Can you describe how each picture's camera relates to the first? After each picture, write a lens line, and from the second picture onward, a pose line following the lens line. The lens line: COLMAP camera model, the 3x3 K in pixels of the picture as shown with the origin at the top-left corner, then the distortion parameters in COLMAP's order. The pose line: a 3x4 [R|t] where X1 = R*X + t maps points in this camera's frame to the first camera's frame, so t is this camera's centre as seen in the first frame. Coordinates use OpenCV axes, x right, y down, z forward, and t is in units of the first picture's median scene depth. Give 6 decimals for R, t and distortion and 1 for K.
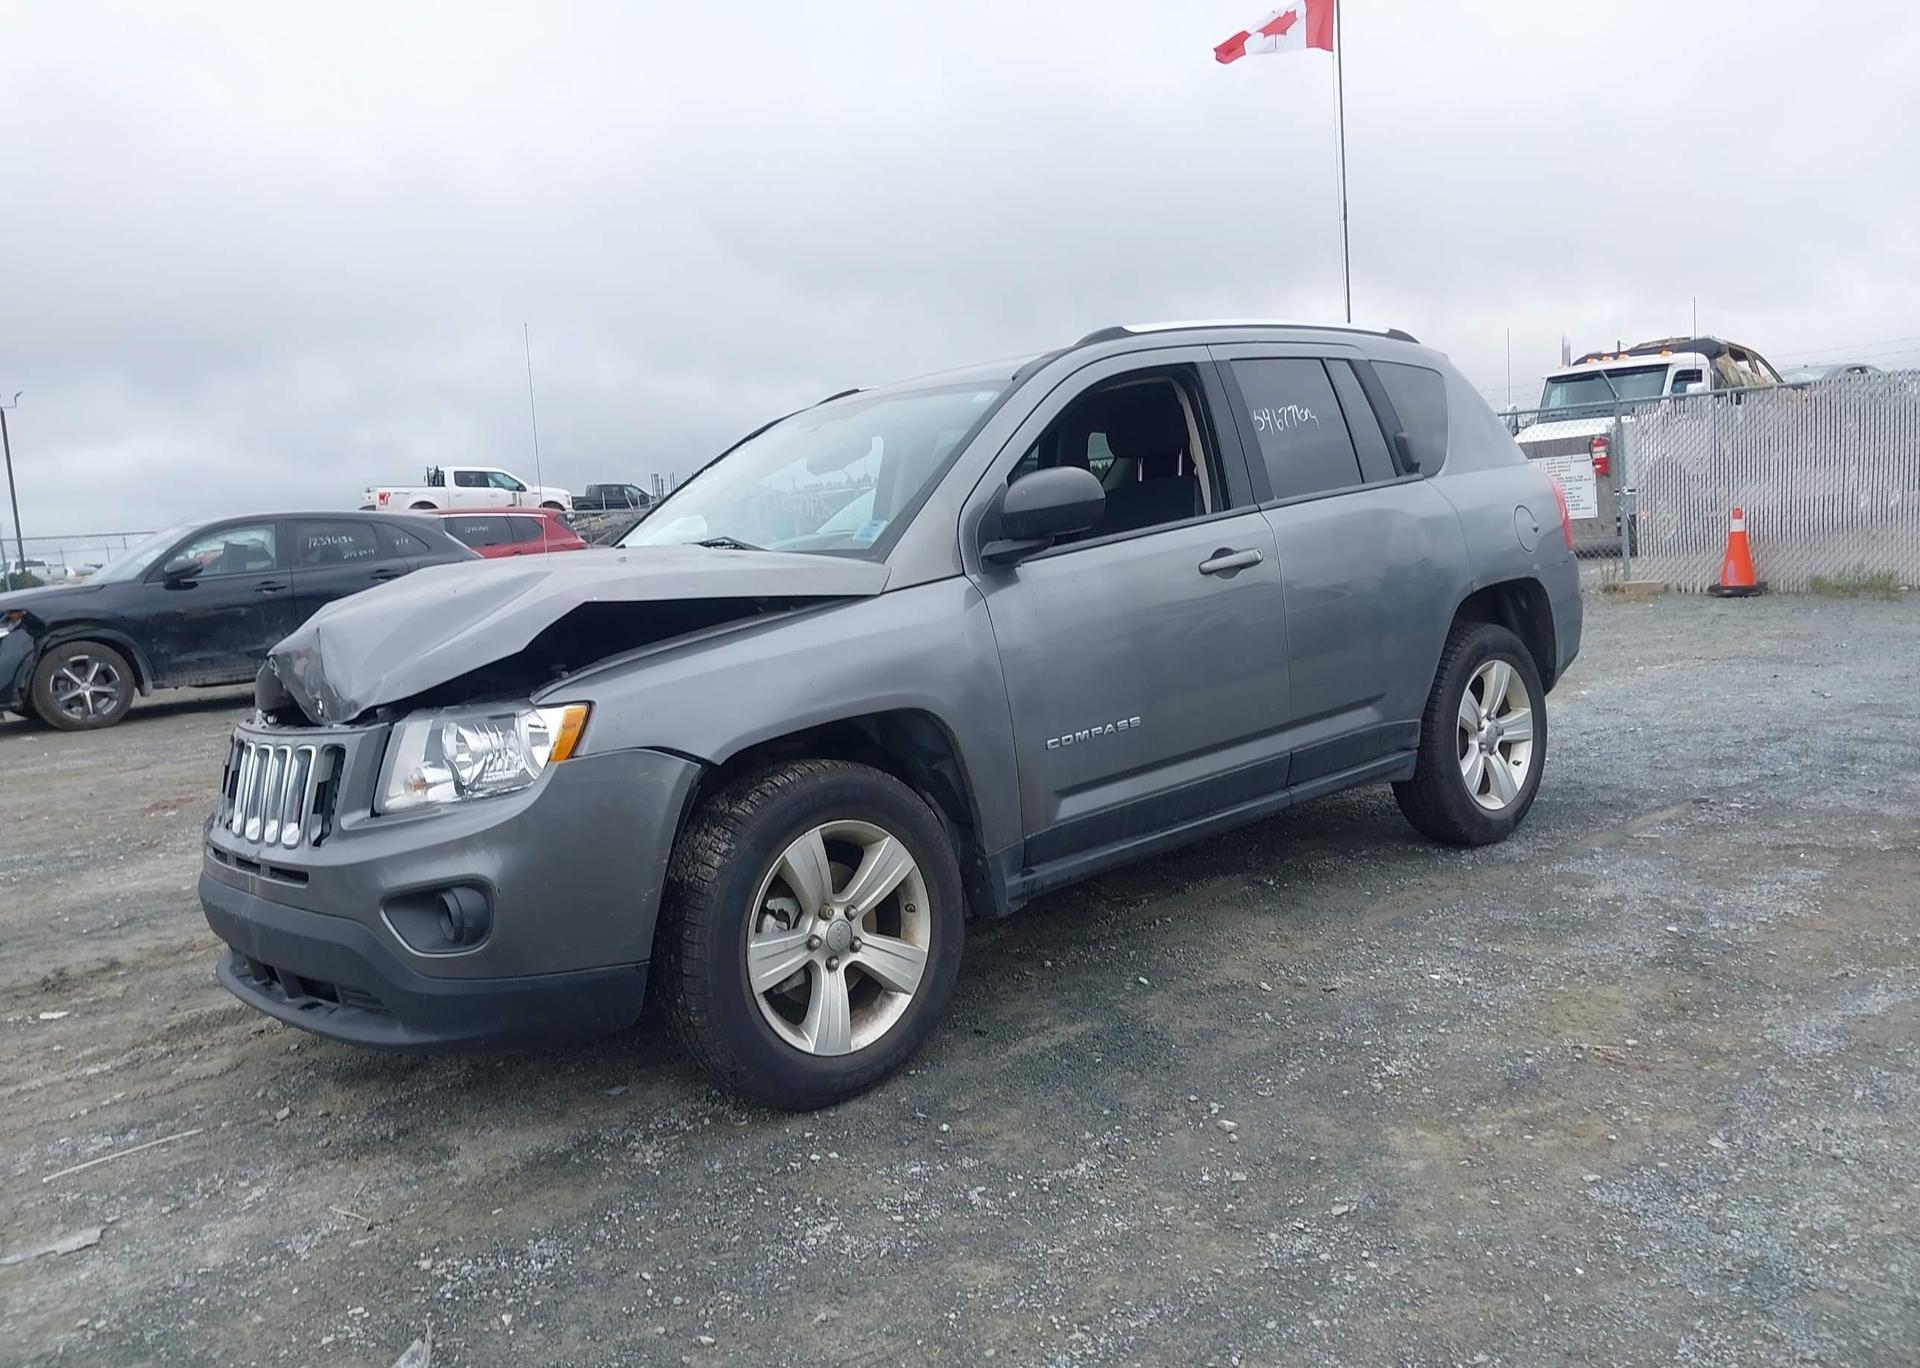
lens RADIAL K [[1499.6, 0, 1005.5], [0, 1499.6, 752.6], [0, 0, 1]] dist [0.040329, -0.053095]
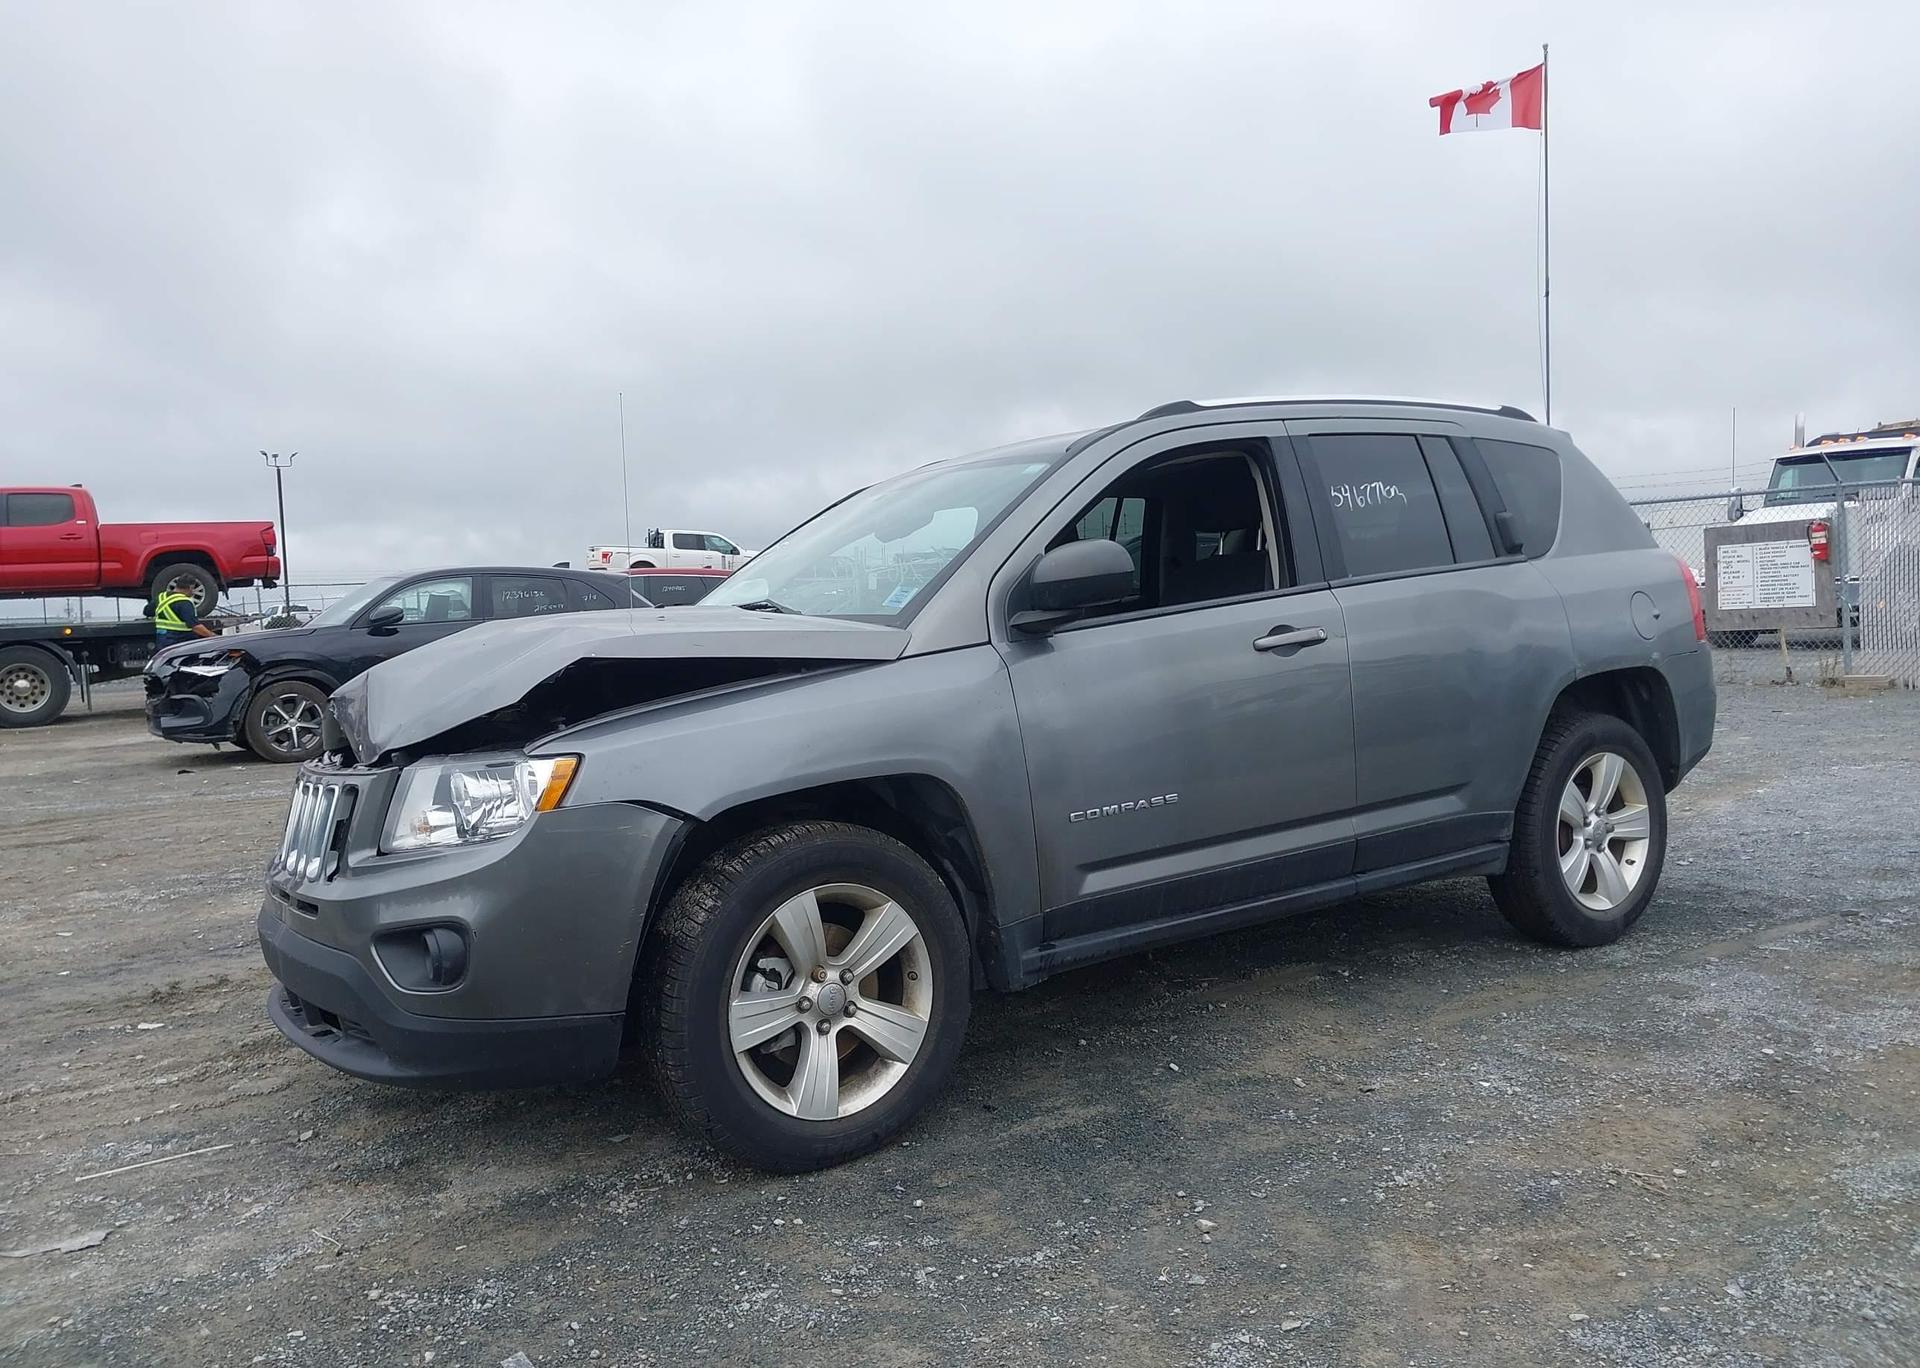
lens RADIAL K [[1499.6, 0, 1008.9], [0, 1499.6, 742.8], [0, 0, 1]] dist [0.040329, -0.053095]
pose [[0.989085, 0.040877, -0.141563, 0.126486], [-0.048177, 0.997660, -0.048523, -0.004596], [0.139248, 0.054814, 0.988739, 0.016722]]
